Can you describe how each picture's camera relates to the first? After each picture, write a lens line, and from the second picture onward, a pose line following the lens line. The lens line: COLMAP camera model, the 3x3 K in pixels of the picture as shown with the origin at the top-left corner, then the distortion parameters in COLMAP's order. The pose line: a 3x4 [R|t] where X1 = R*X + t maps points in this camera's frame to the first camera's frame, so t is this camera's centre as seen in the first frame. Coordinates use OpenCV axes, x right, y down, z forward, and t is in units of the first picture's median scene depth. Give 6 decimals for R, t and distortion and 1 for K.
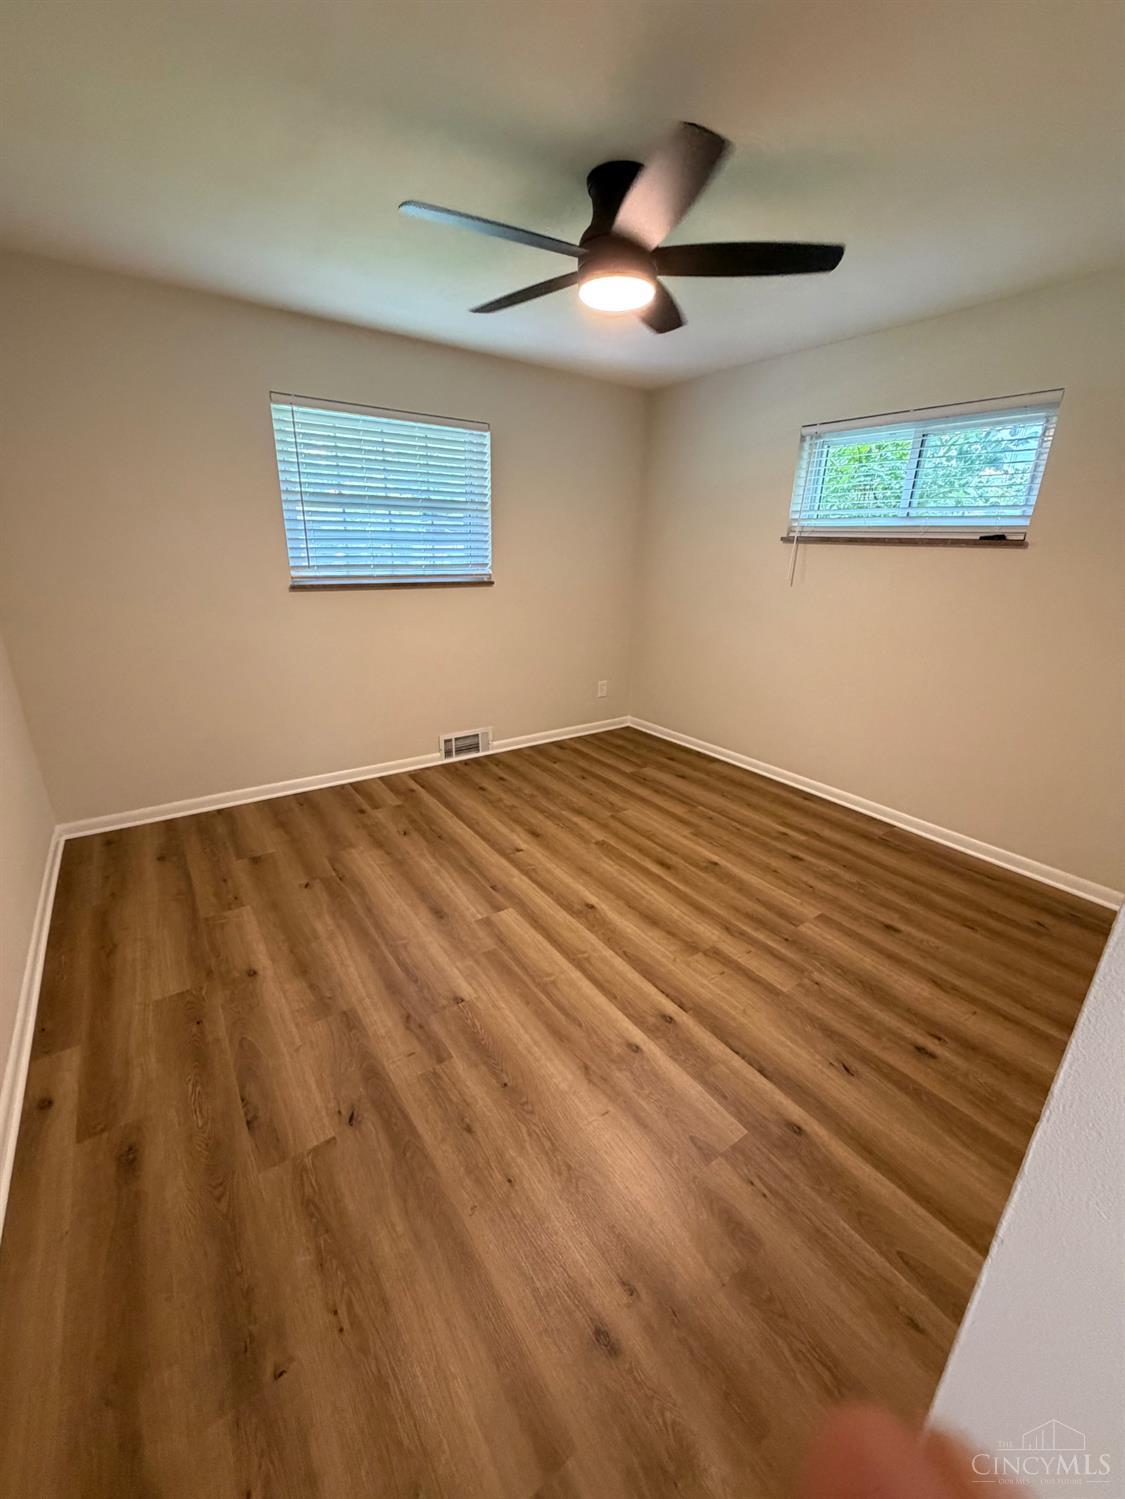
lens RADIAL K [[596.7, 0, 554.6], [0, 596.7, 747.6], [0, 0, 1]] dist [0.001110, 0.000060]
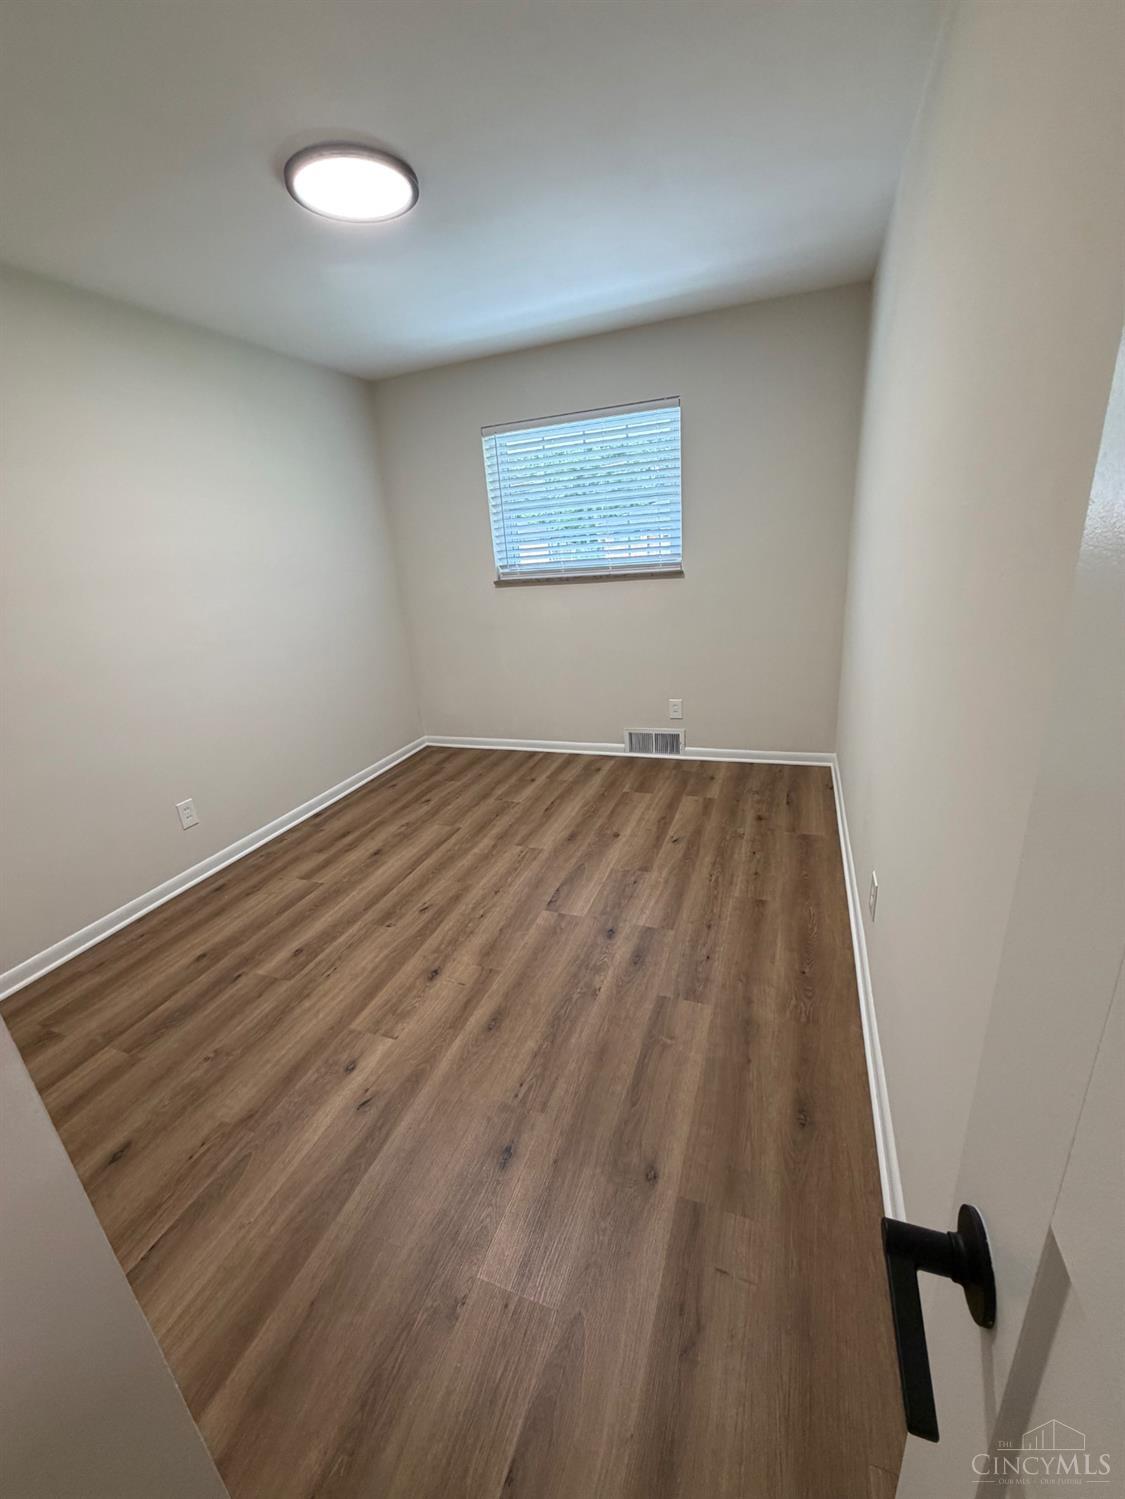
lens RADIAL K [[596.7, 0, 554.6], [0, 596.7, 747.6], [0, 0, 1]] dist [0.001110, 0.000060]
pose [[0.565455, 0.222771, -0.794124, 0.579818], [-0.177266, 0.973157, 0.146771, -0.120743], [0.805504, 0.057779, 0.589766, 0.329849]]
